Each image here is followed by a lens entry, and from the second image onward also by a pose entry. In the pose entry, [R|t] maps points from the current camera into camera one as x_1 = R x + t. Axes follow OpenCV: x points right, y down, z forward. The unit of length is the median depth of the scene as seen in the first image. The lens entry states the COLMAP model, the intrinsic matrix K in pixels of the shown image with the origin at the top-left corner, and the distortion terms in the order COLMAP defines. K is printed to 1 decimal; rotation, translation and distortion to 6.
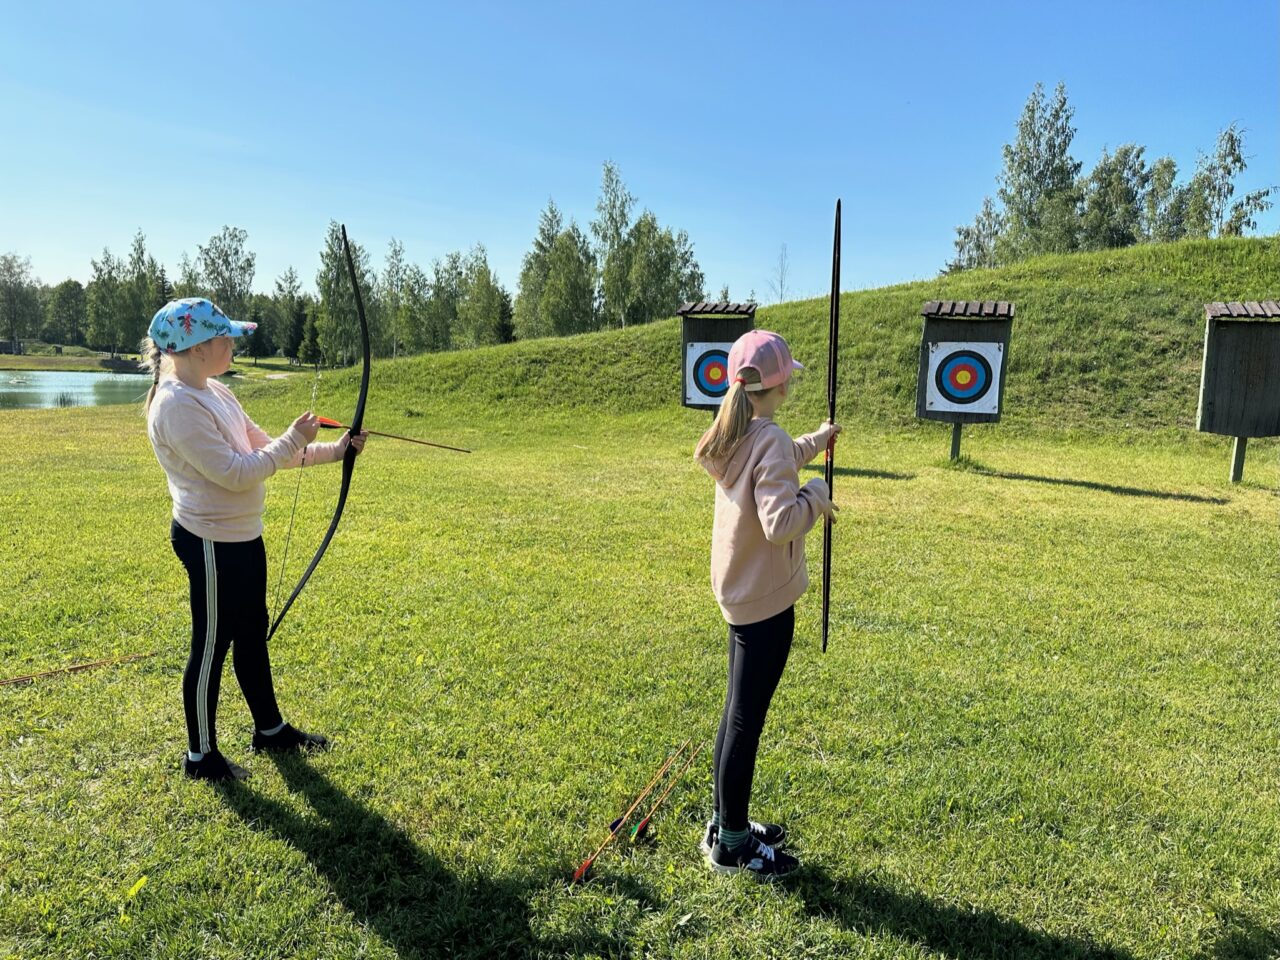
lens RADIAL K [[889.9, 0, 644.6], [0, 889.9, 474.2], [0, 0, 1]] dist [0.141342, -0.232277]
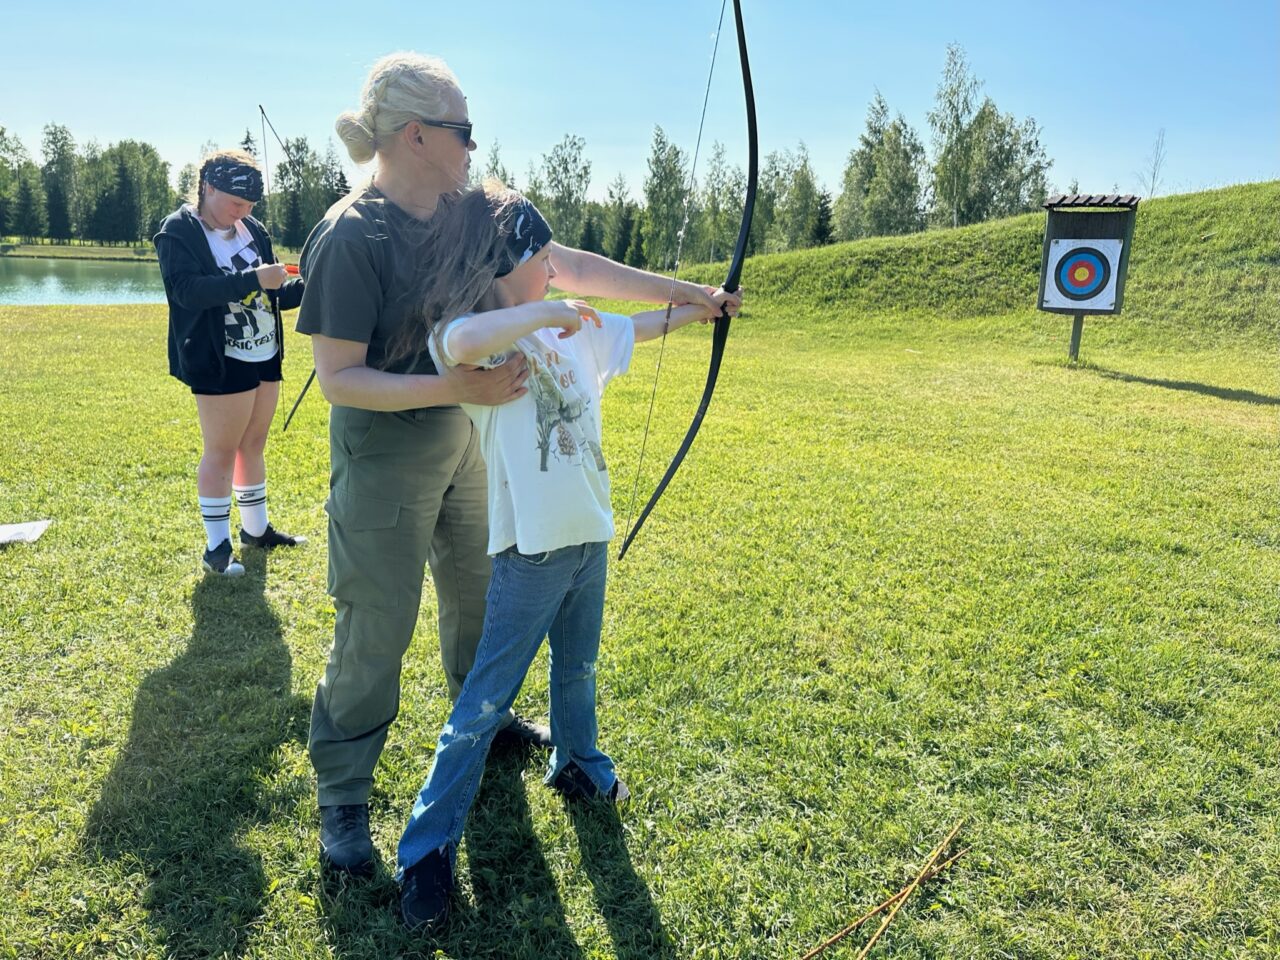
lens RADIAL K [[895.1, 0, 640.5], [0, 895.1, 479.2], [0, 0, 1]] dist [0.106429, -0.154262]
pose [[0.942249, 0.087077, -0.323396, -0.018262], [-0.052478, 0.992068, 0.114224, 0.008240], [0.330777, -0.090656, 0.939344, -0.025221]]
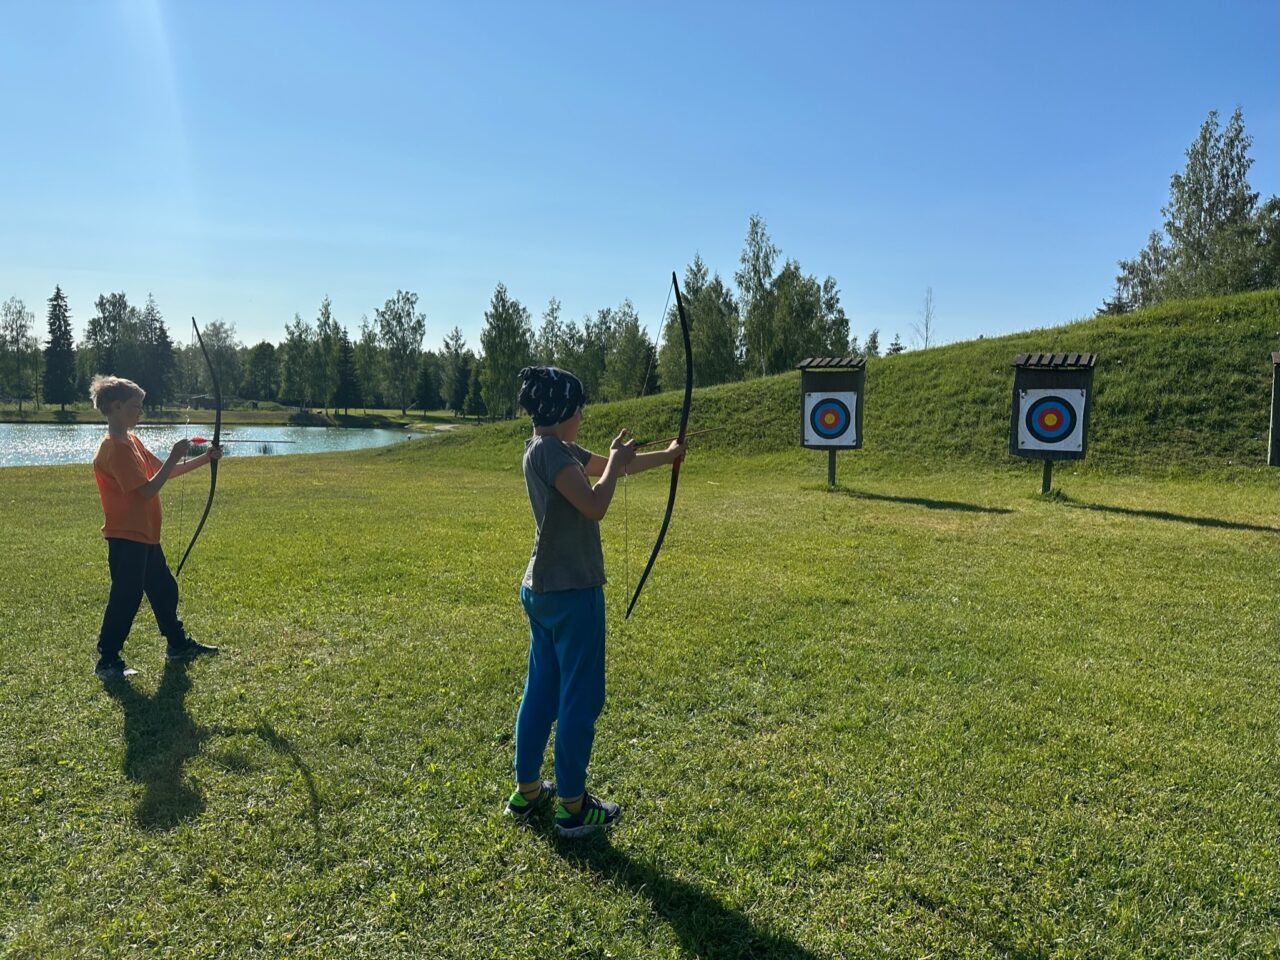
lens RADIAL K [[895.1, 0, 640.5], [0, 895.1, 479.2], [0, 0, 1]] dist [0.106429, -0.154262]
pose [[0.986523, -0.001395, -0.163617, 0.019417], [-0.006218, 0.998922, -0.046005, 0.014920], [0.163505, 0.046403, 0.985451, -0.132722]]
